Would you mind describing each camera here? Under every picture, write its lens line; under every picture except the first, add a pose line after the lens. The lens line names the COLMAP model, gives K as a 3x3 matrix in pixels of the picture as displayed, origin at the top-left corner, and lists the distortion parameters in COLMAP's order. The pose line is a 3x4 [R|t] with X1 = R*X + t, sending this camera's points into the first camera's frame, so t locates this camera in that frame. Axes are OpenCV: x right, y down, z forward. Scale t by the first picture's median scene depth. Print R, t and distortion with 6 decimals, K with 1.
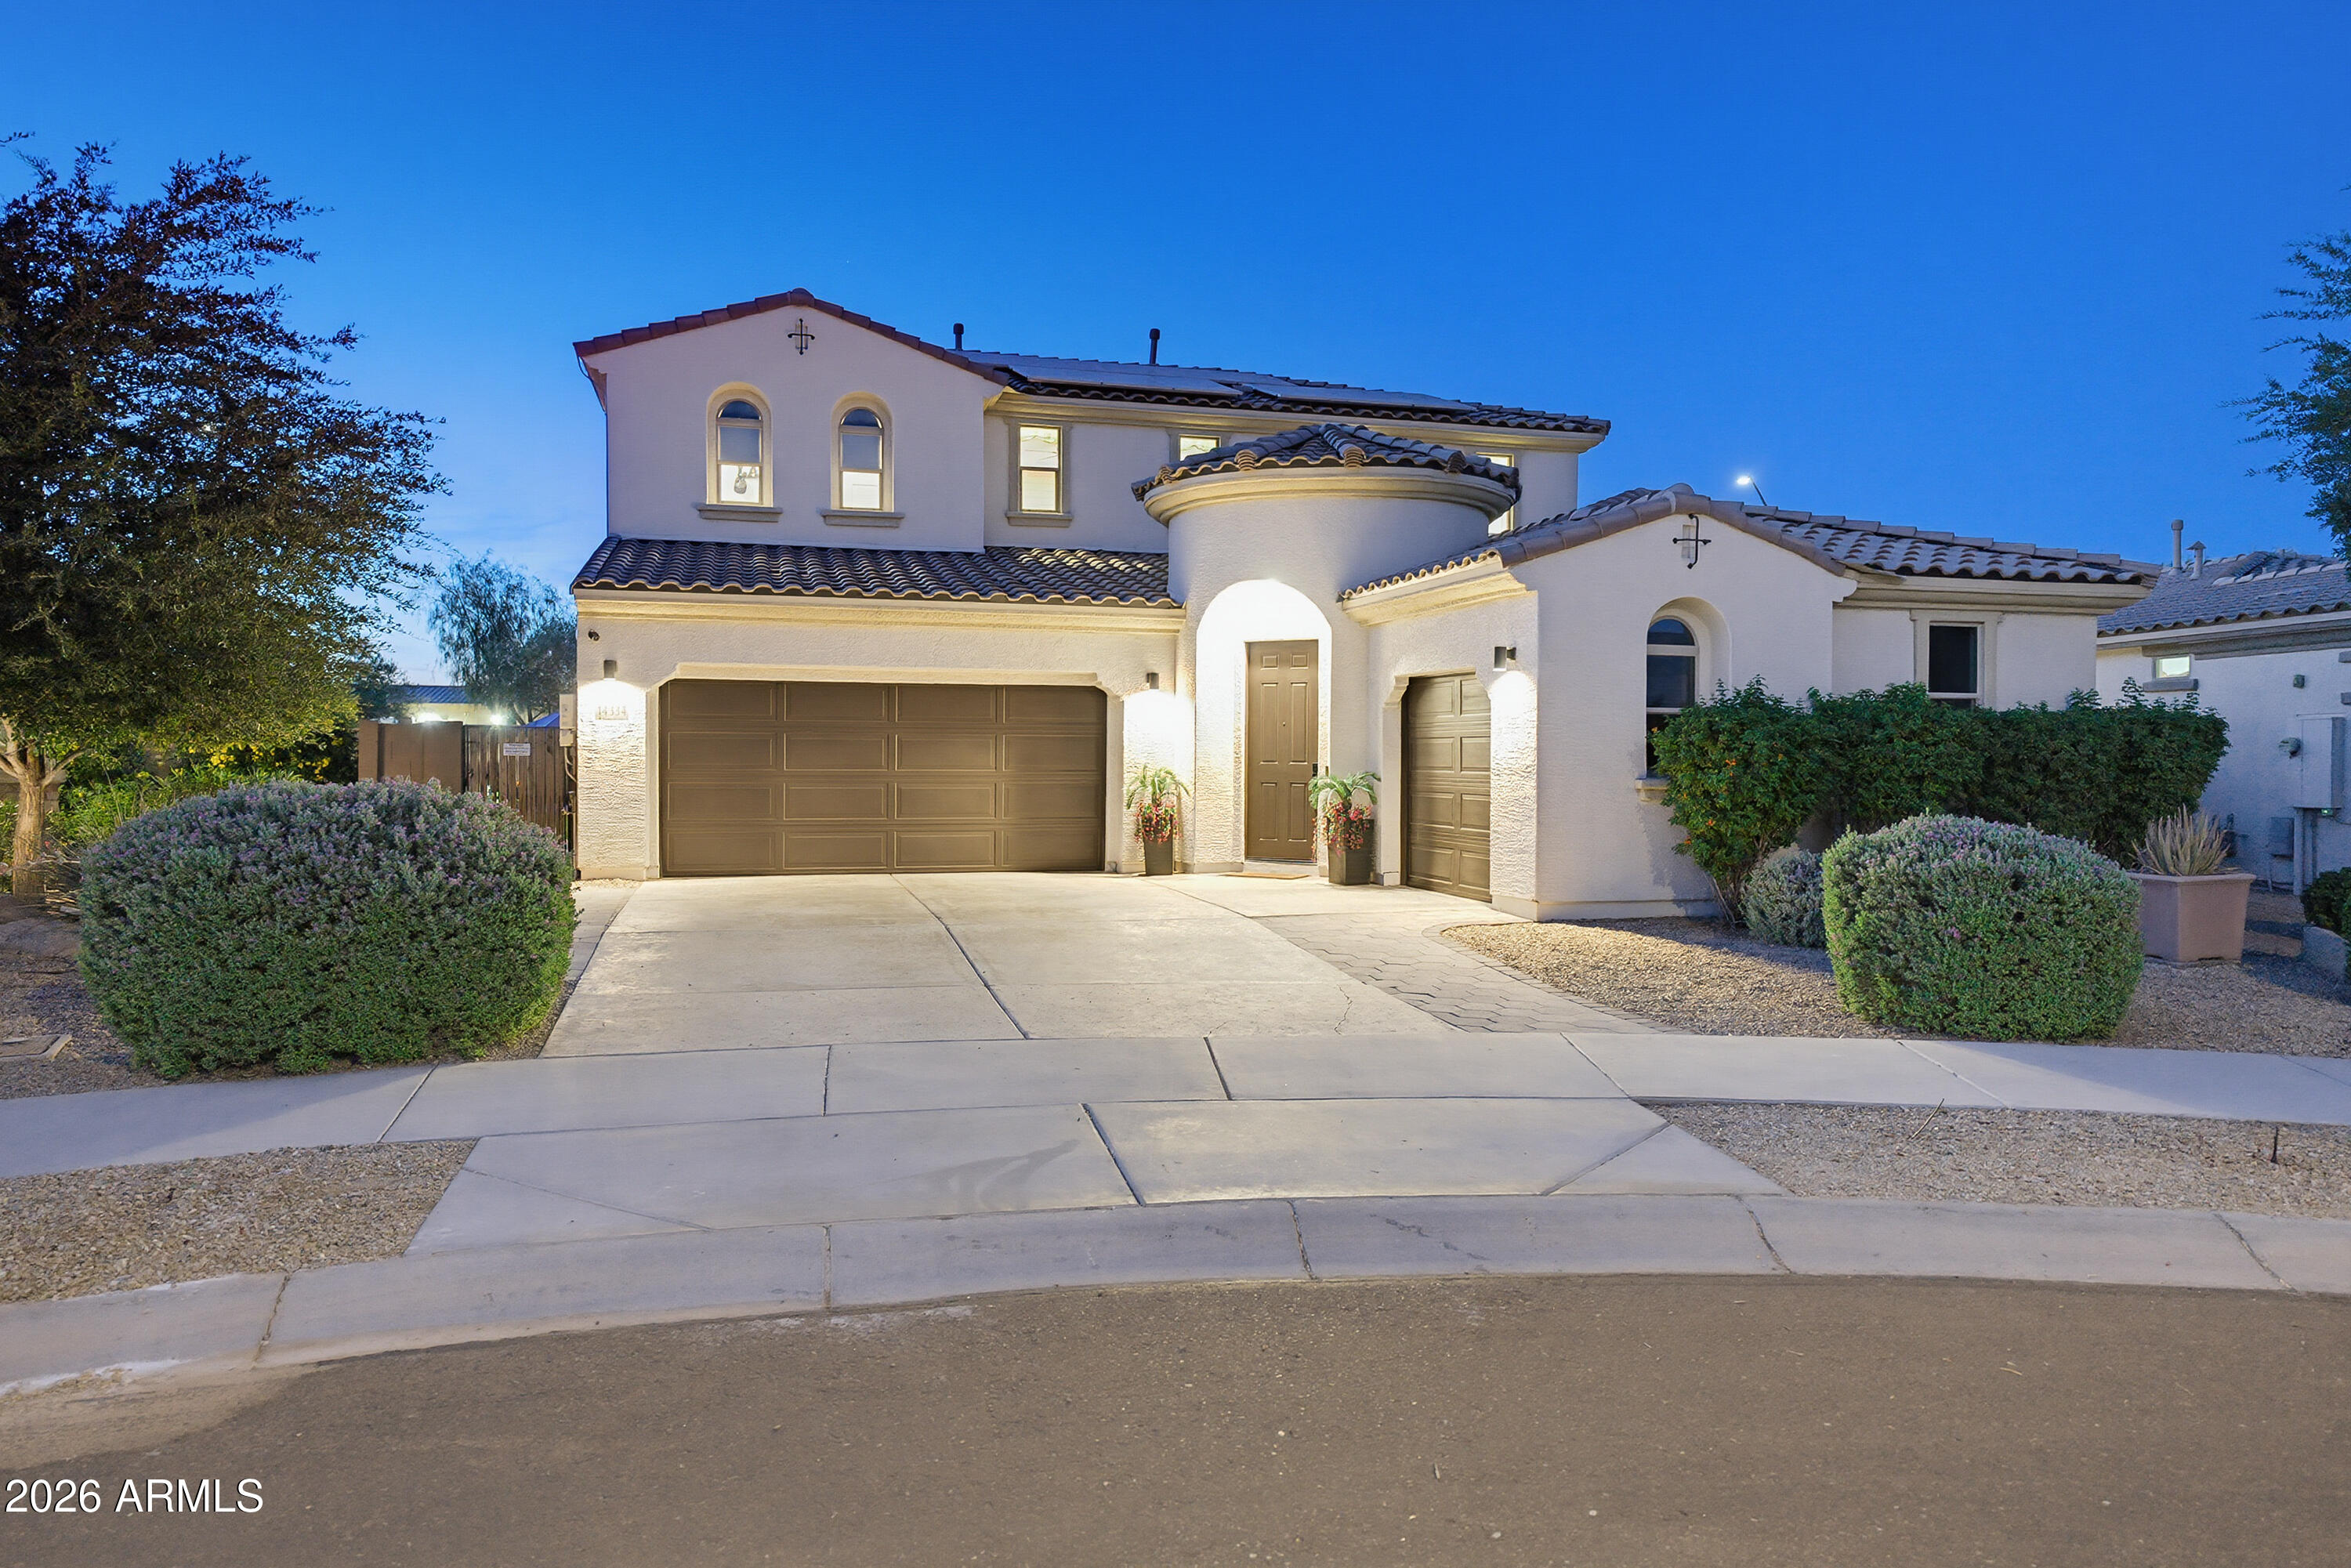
lens RADIAL K [[1714.0, 0, 1185.9], [0, 1714.0, 816.1], [0, 0, 1]] dist [0.033192, 0.001440]
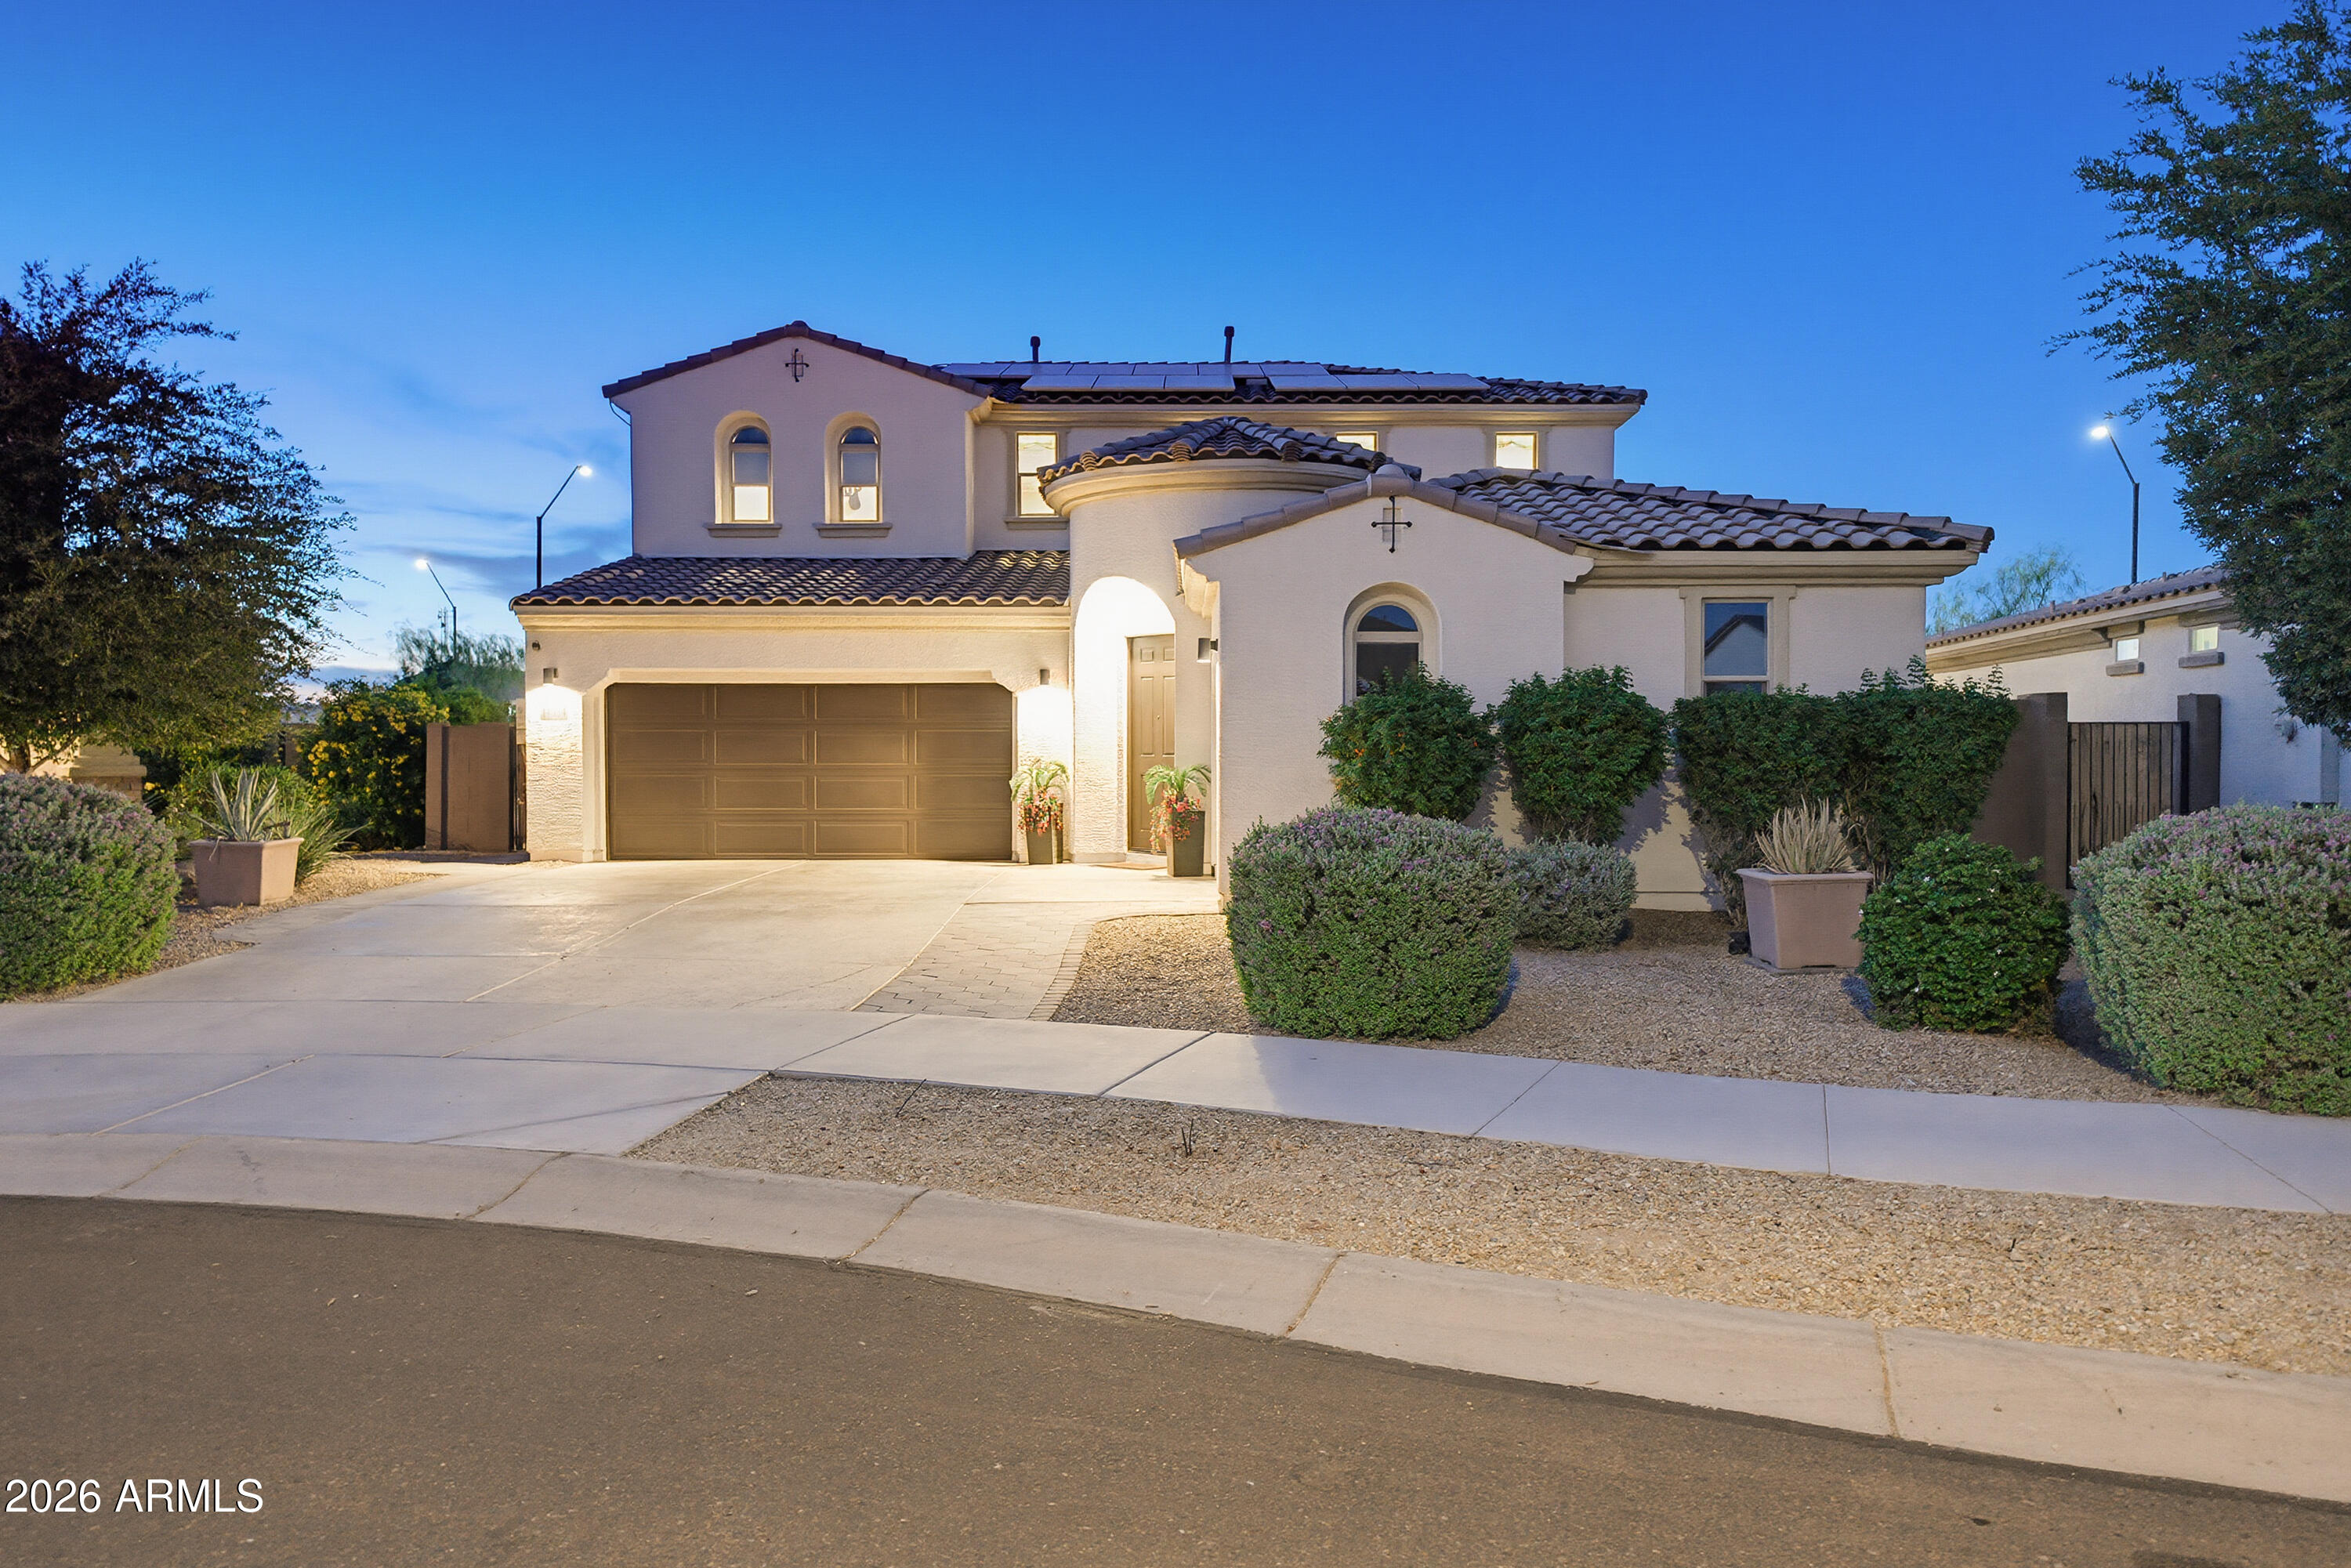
lens RADIAL K [[1754.9, 0, 1296.2], [0, 1754.9, 823.9], [0, 0, 1]] dist [0.027988, -0.000398]
pose [[0.955097, 0.006354, -0.296225, 0.475028], [-0.004575, 0.999967, 0.006699, 0.002219], [0.296258, -0.005043, 0.955095, 0.035118]]
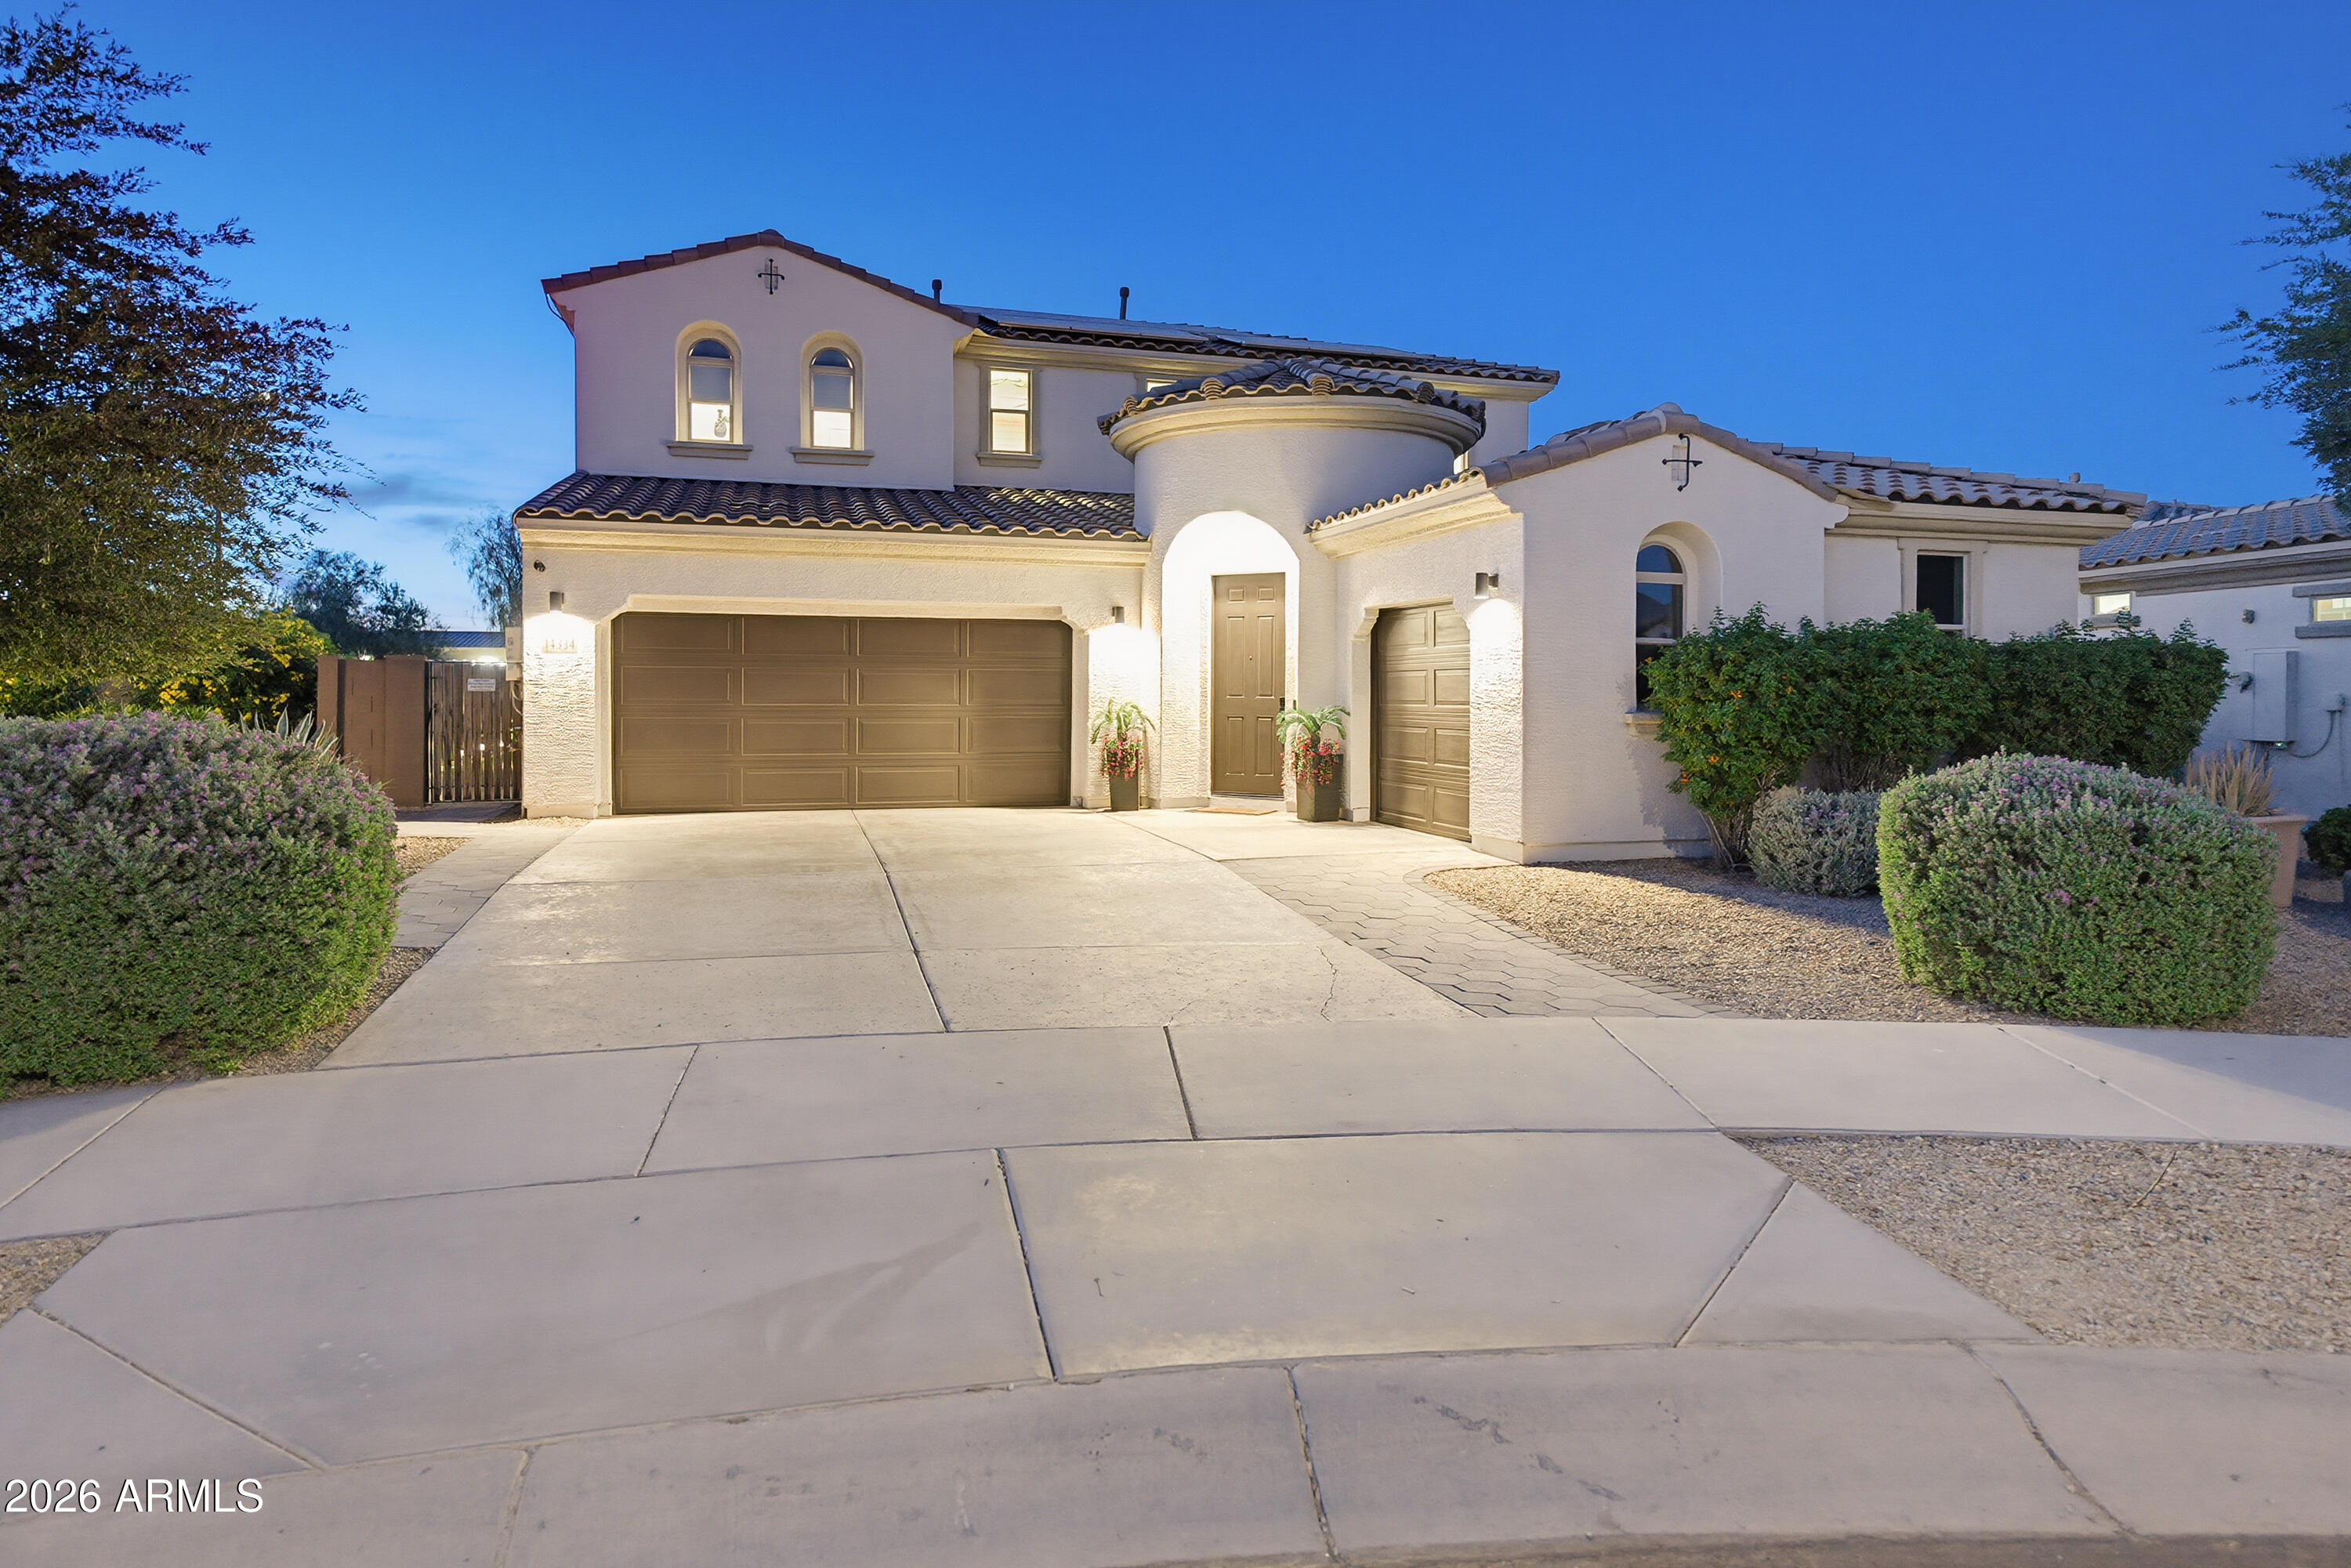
lens RADIAL K [[1402.4, 0, 1175.5], [0, 1402.4, 736.2], [0, 0, 1]] dist [0.005332, 0.000704]
pose [[0.999946, -0.001322, 0.010290, 0.005805], [0.001381, 0.999982, -0.005779, -0.004079], [-0.010283, 0.005793, 0.999930, 0.203649]]
